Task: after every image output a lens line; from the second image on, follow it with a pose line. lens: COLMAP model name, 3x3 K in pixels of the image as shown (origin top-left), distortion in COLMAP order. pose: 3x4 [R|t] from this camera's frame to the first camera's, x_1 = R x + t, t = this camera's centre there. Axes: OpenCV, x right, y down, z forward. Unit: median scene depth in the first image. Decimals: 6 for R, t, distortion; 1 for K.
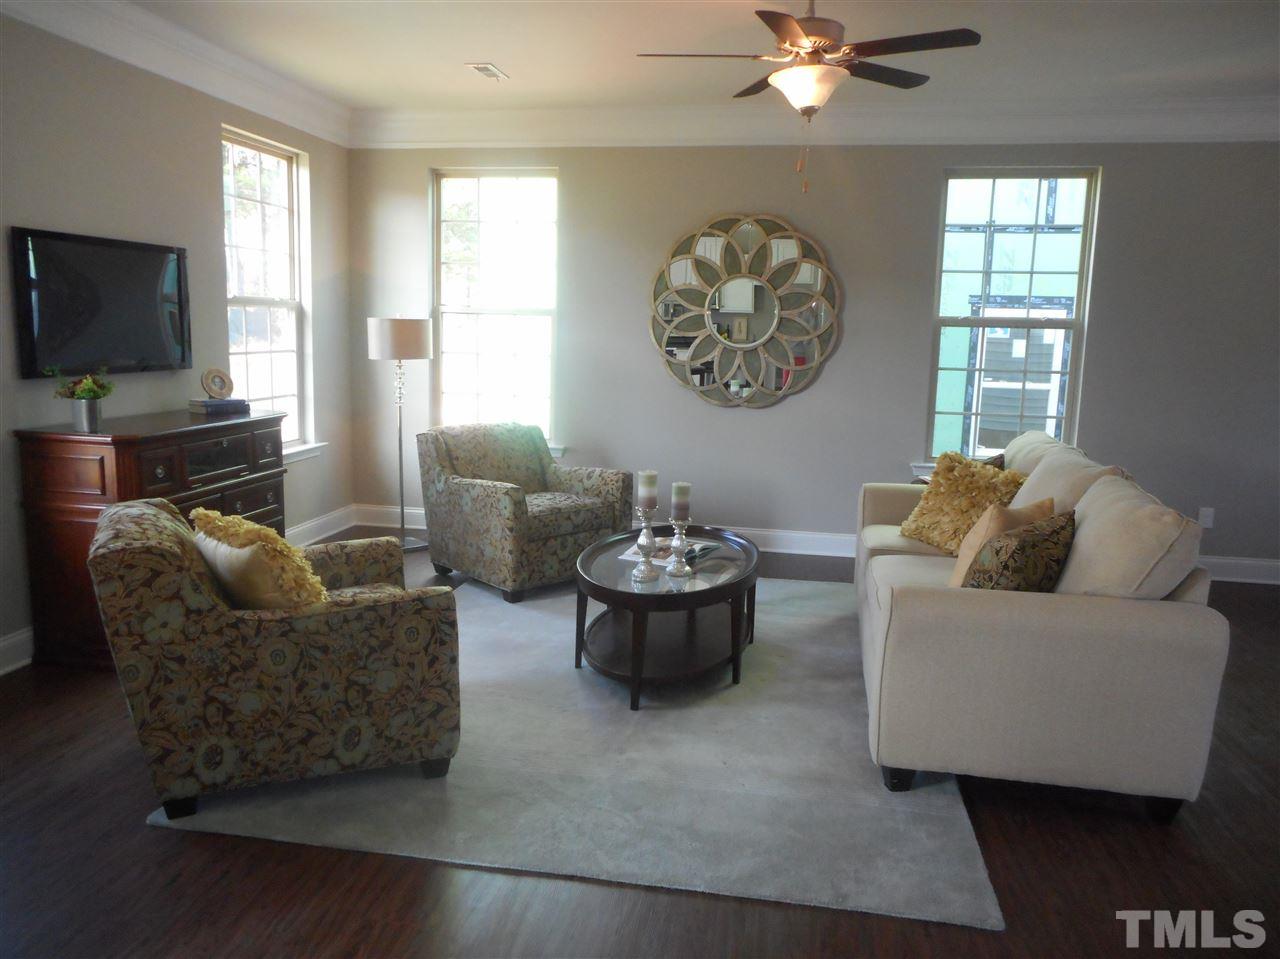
lens RADIAL K [[1010.3, 0, 673.8], [0, 1010.3, 483.6], [0, 0, 1]] dist [0.010375, 0.000165]
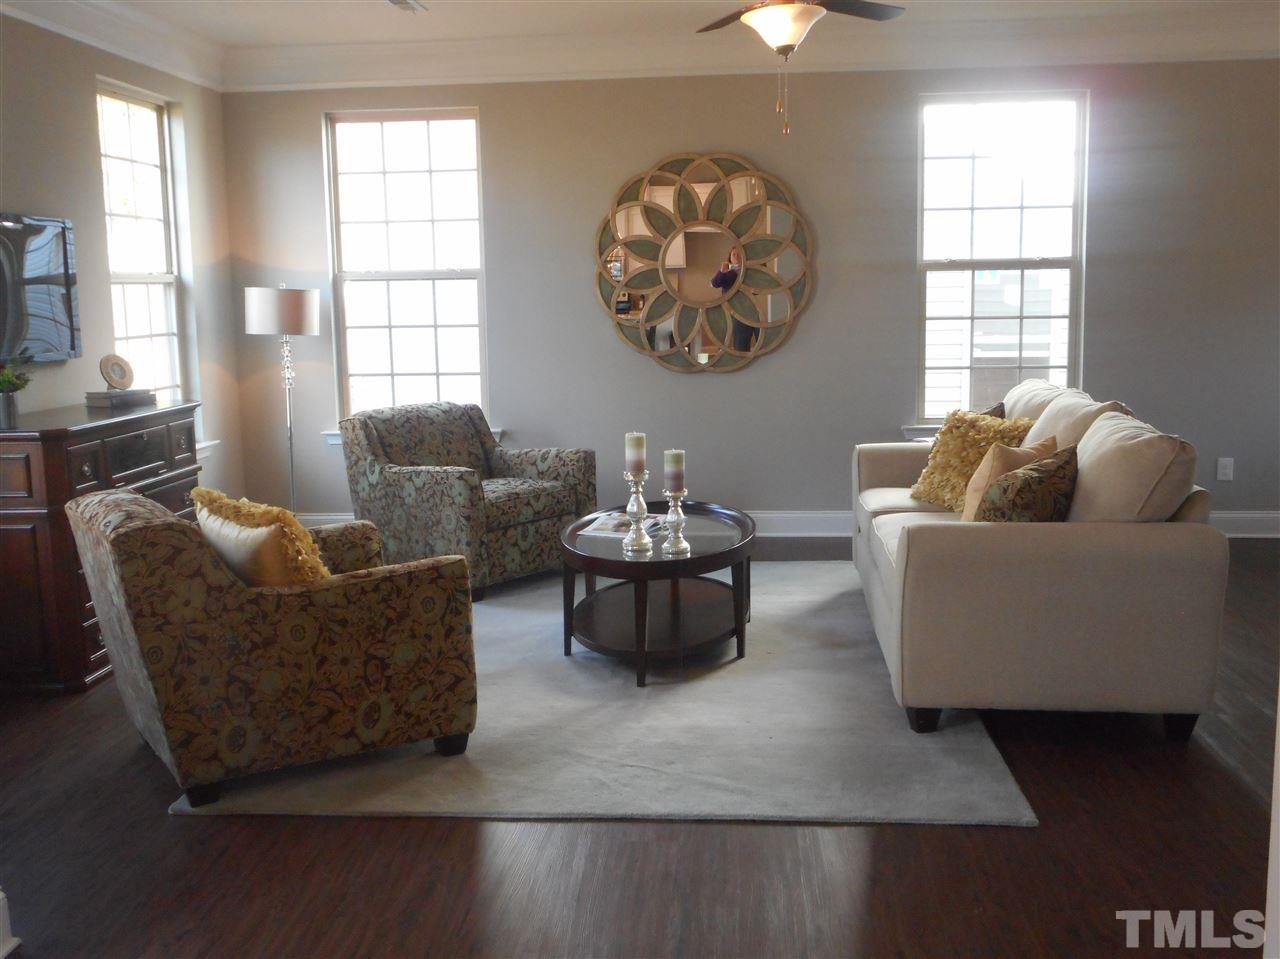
lens RADIAL K [[1319.2, 0, 680.0], [0, 1319.2, 474.3], [0, 0, 1]] dist [0.012988, 0.000000]
pose [[0.995077, -0.057659, 0.080607, -0.068268], [0.058837, 0.998192, -0.012317, 0.032572], [-0.079751, 0.016999, 0.996670, -0.177467]]
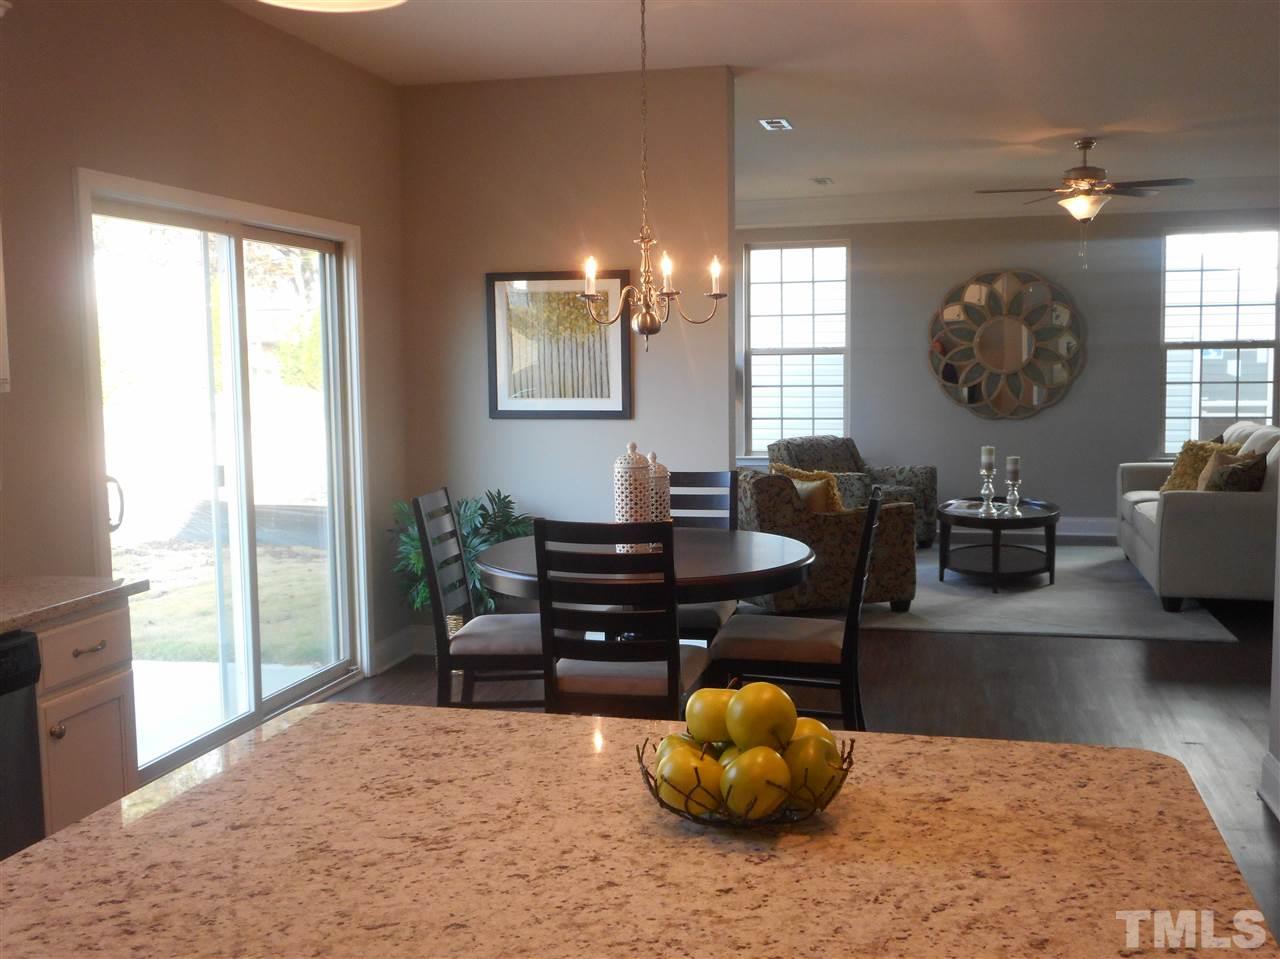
lens RADIAL K [[1319.2, 0, 654.3], [0, 1319.2, 471.1], [0, 0, 1]] dist [0.012988, 0.000000]
pose [[0.995565, -0.033968, -0.087726, -0.292717], [0.027267, 0.996698, -0.076486, 0.133556], [0.090034, 0.073755, 0.993204, -0.868586]]
